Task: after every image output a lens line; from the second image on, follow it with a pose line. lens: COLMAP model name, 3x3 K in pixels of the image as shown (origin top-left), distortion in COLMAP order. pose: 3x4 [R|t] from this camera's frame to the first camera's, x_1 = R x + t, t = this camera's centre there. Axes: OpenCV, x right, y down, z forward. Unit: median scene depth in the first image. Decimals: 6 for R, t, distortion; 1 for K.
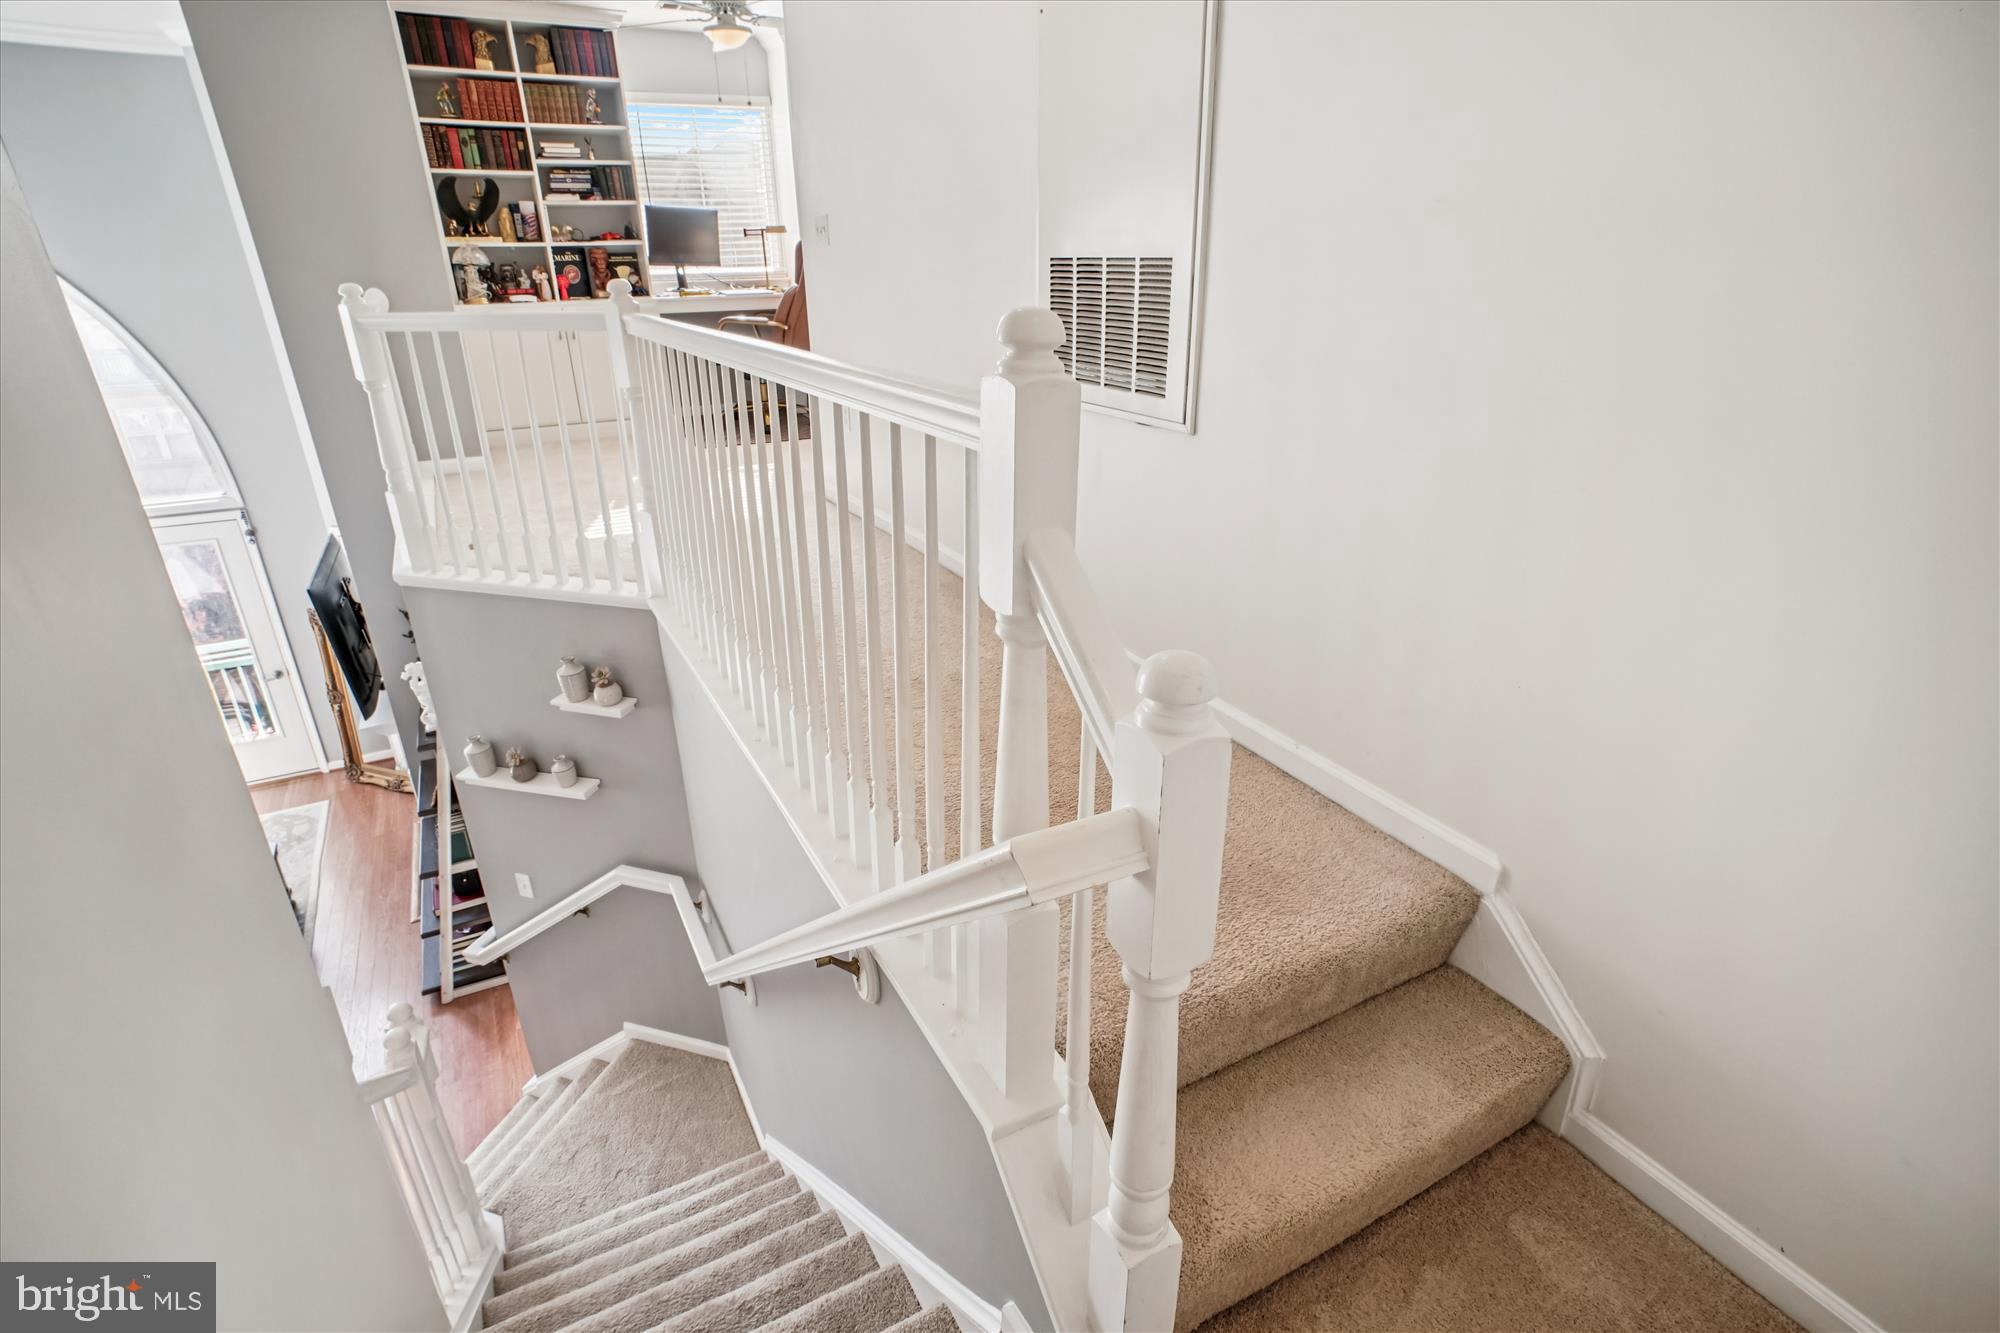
lens RADIAL K [[956.5, 0, 1000.0], [0, 956.5, 666.5], [0, 0, 1]] dist [-0.054705, 0.034037]
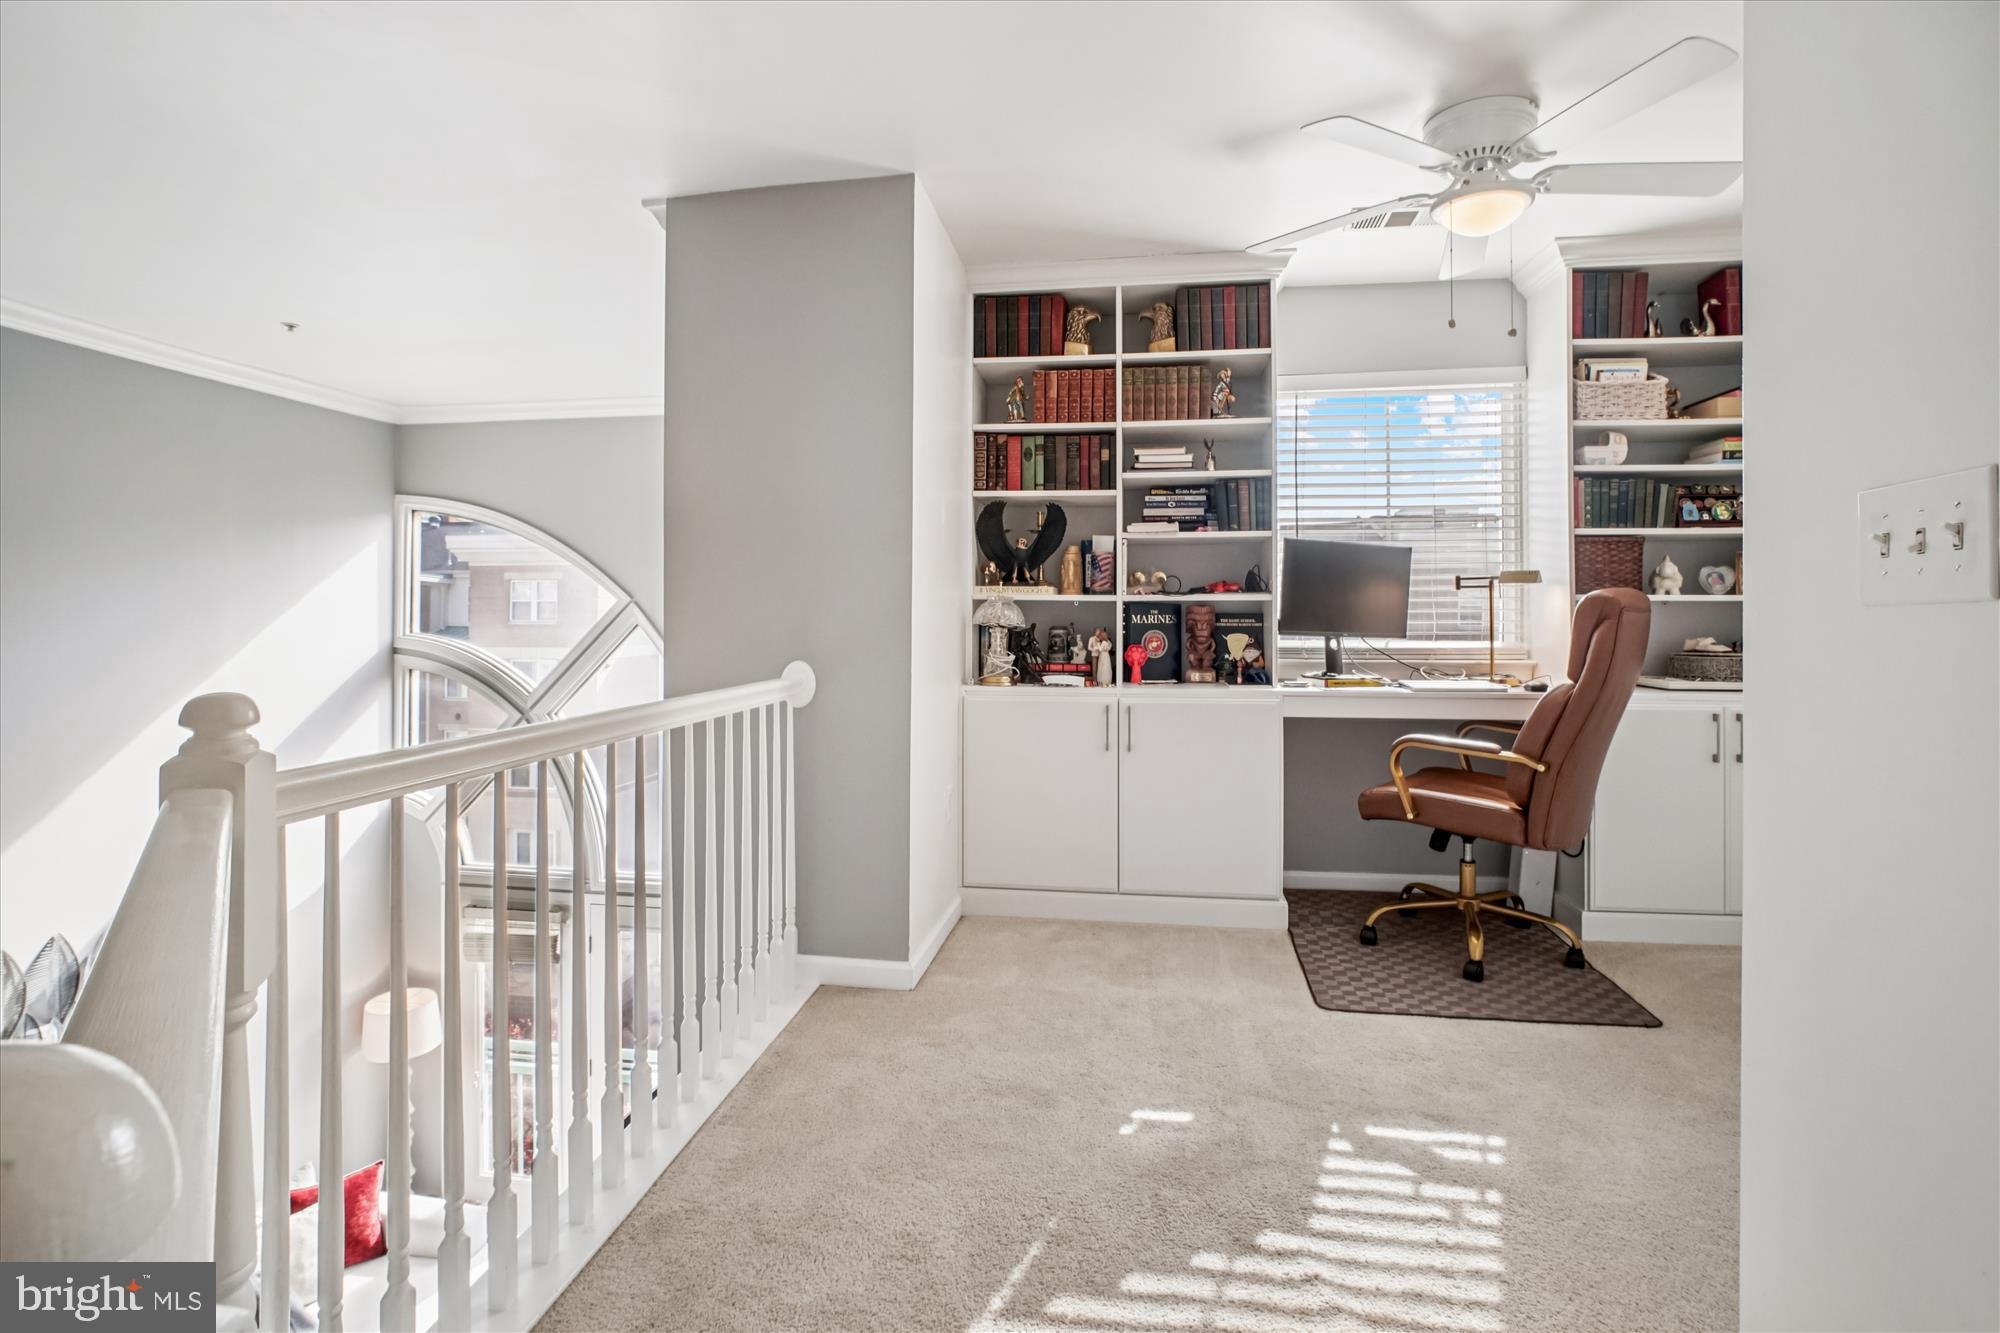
lens RADIAL K [[990.6, 0, 1003.9], [0, 990.6, 622.5], [0, 0, 1]] dist [-0.036906, 0.000017]
pose [[0.803535, 0.014320, -0.595086, -0.160719], [-0.247059, 0.917561, -0.311519, -0.219055], [0.541566, 0.397338, 0.740830, 0.496853]]
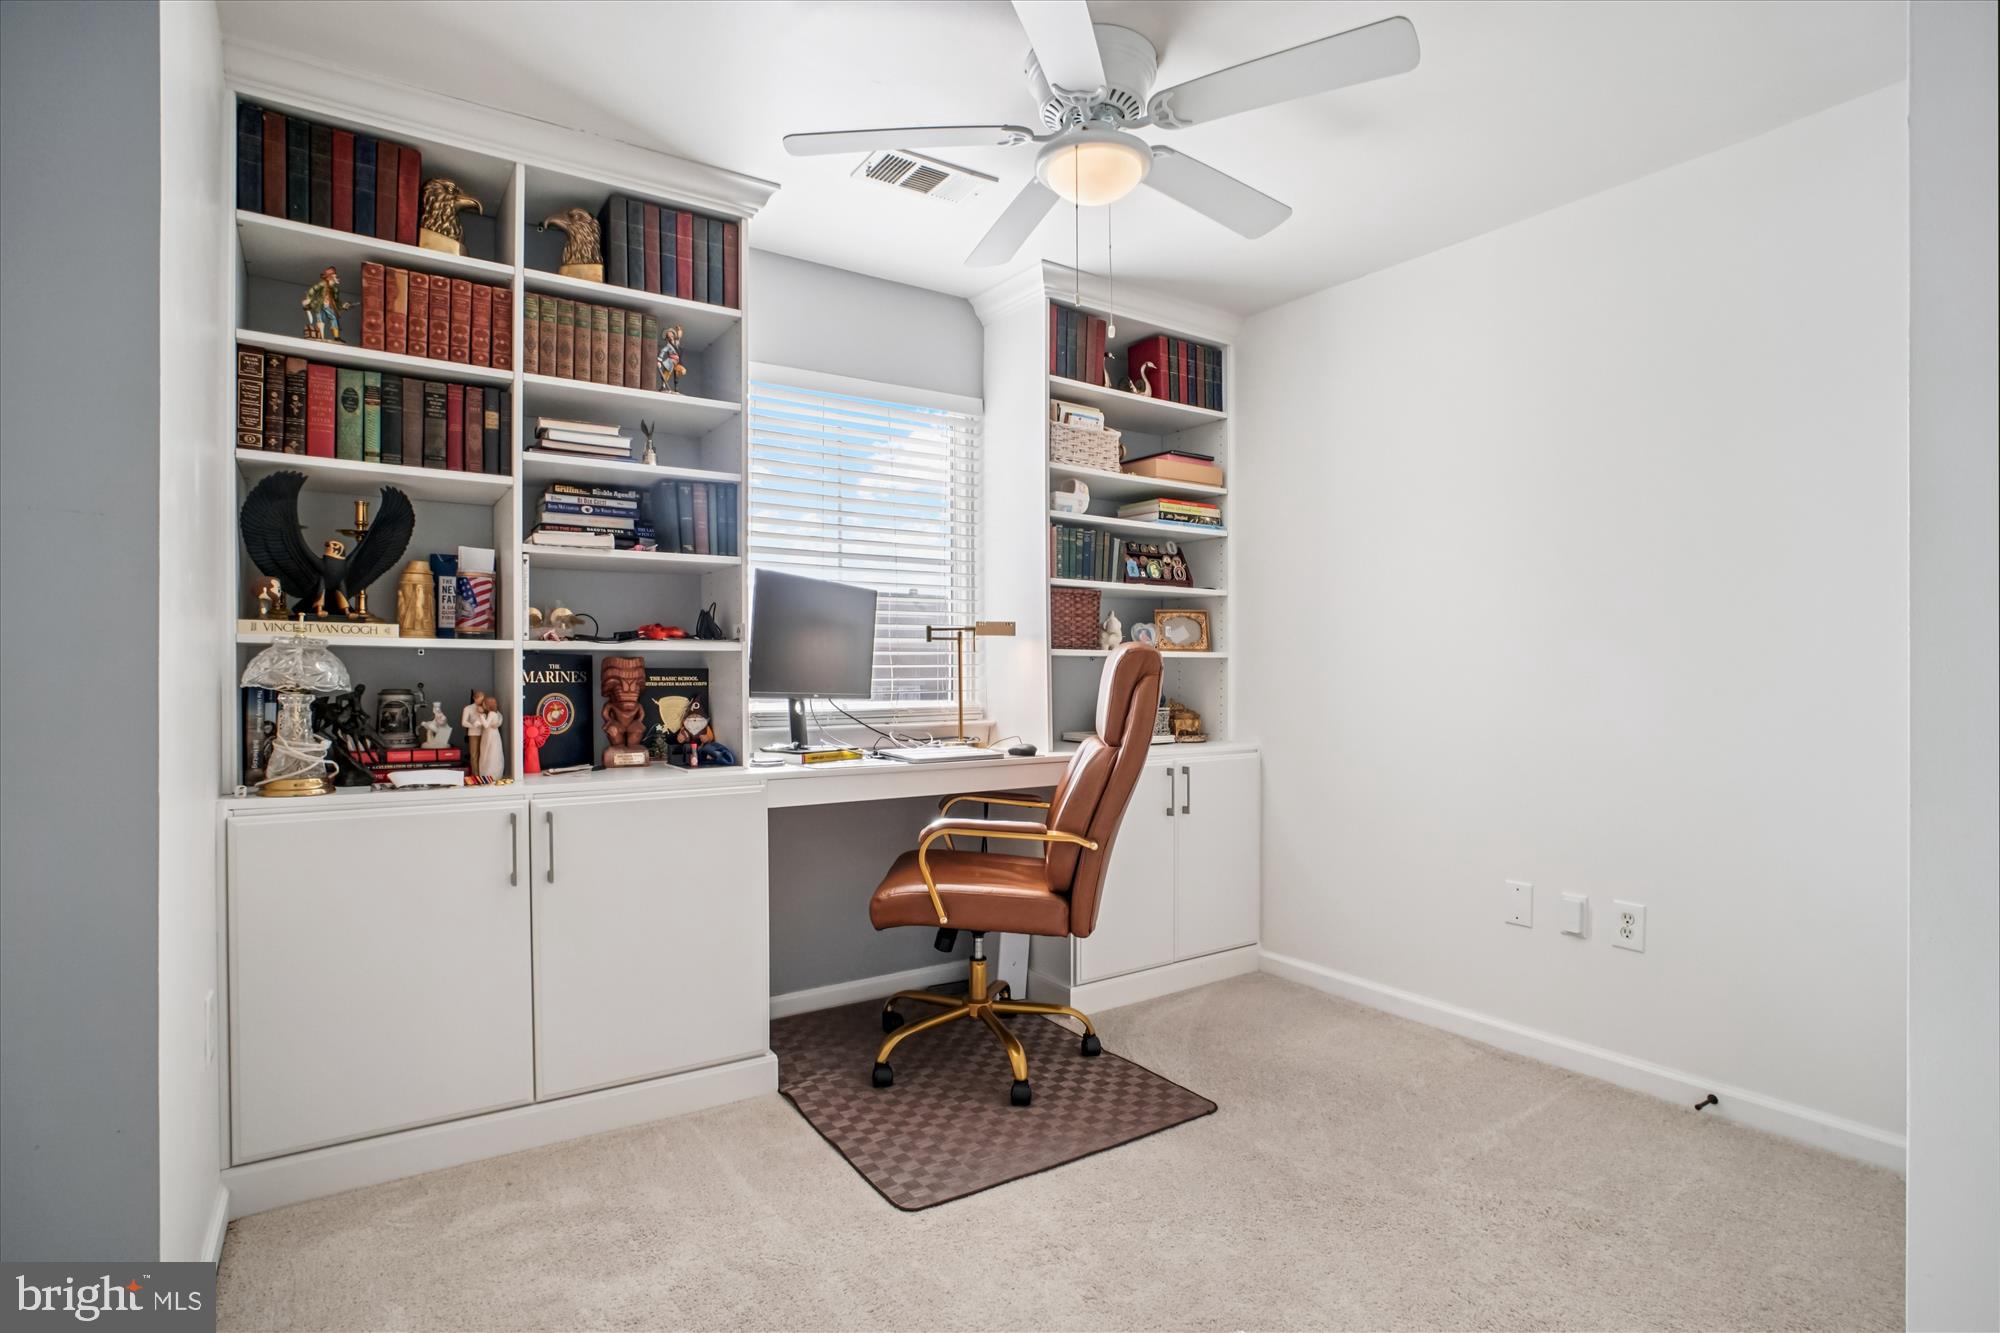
lens RADIAL K [[990.7, 0, 995.7], [0, 990.7, 682.9], [0, 0, 1]] dist [-0.056288, 0.021921]
pose [[0.994482, 0.009279, 0.104497, -0.328455], [0.032424, 0.920124, -0.390282, -0.271471], [-0.099772, 0.391517, 0.914746, 0.619588]]
